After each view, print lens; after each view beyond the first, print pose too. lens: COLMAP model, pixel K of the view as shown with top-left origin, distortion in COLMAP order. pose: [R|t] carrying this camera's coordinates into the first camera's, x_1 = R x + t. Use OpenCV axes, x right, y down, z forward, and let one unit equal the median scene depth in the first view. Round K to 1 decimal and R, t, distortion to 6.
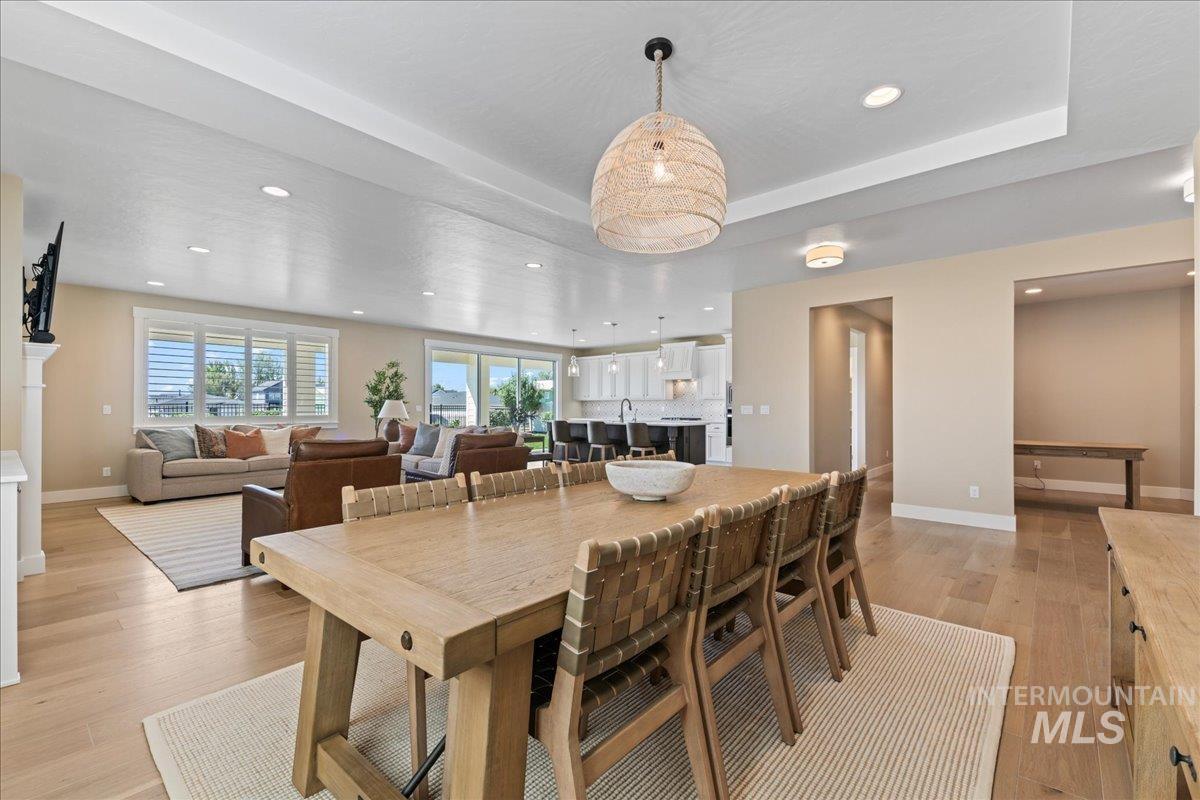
lens RADIAL K [[507.9, 0, 597.2], [0, 507.9, 402.3], [0, 0, 1]] dist [0.003040, 0.000466]
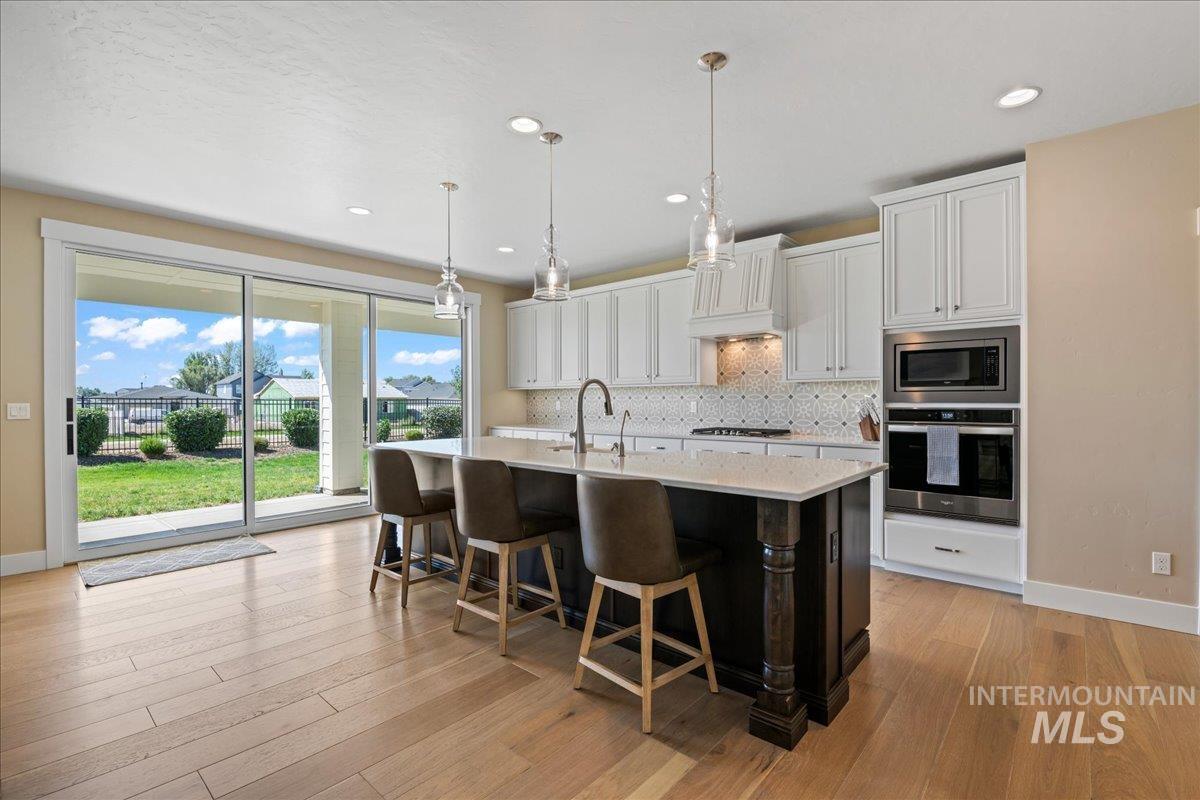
lens RADIAL K [[542.5, 0, 601.0], [0, 542.5, 405.9], [0, 0, 1]] dist [-0.012099, -0.000776]
pose [[0.999976, -0.006728, 0.001556, 0.053451], [0.006690, 0.999715, 0.022909, 0.001542], [-0.001710, -0.022899, 0.999736, 0.580225]]
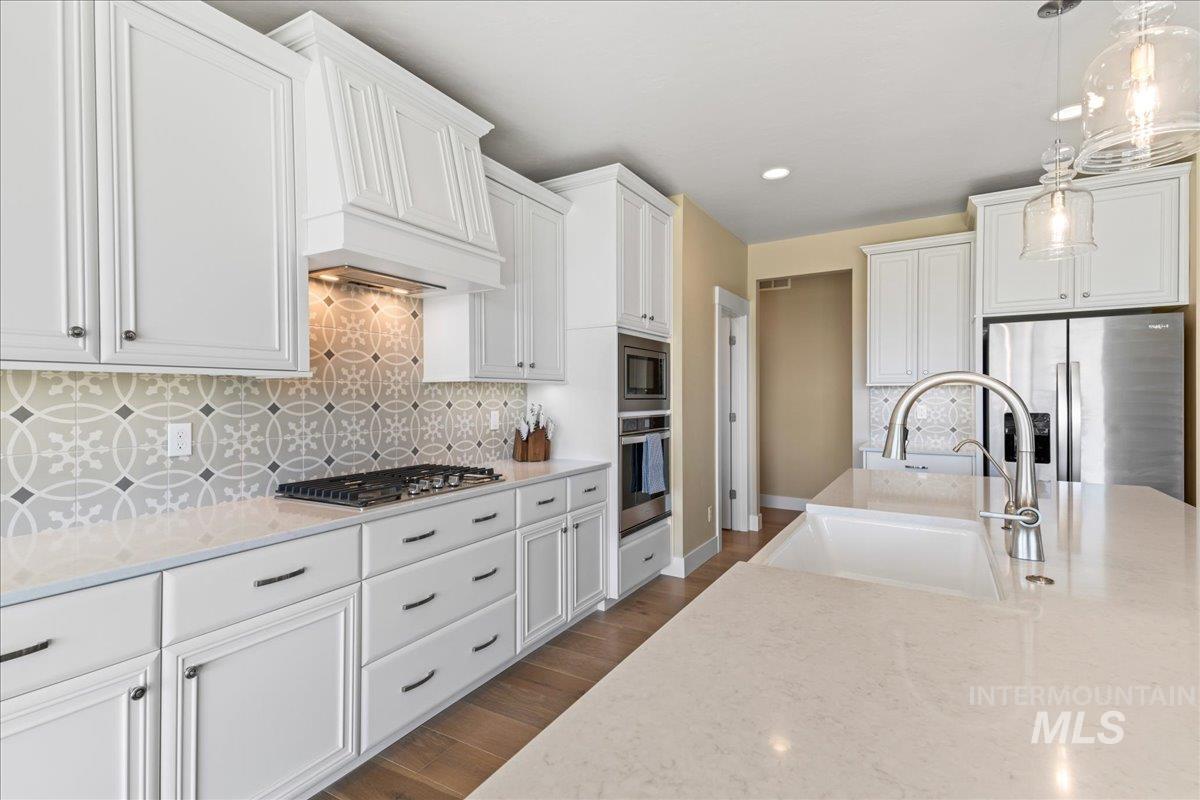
lens RADIAL K [[569.4, 0, 592.9], [0, 569.4, 395.8], [0, 0, 1]] dist [0.022315, 0.000388]
pose [[-0.190572, -0.004611, 0.981662, -0.068510], [-0.012146, 0.999923, 0.002339, -0.000884], [-0.981598, -0.011478, -0.190613, 1.004601]]
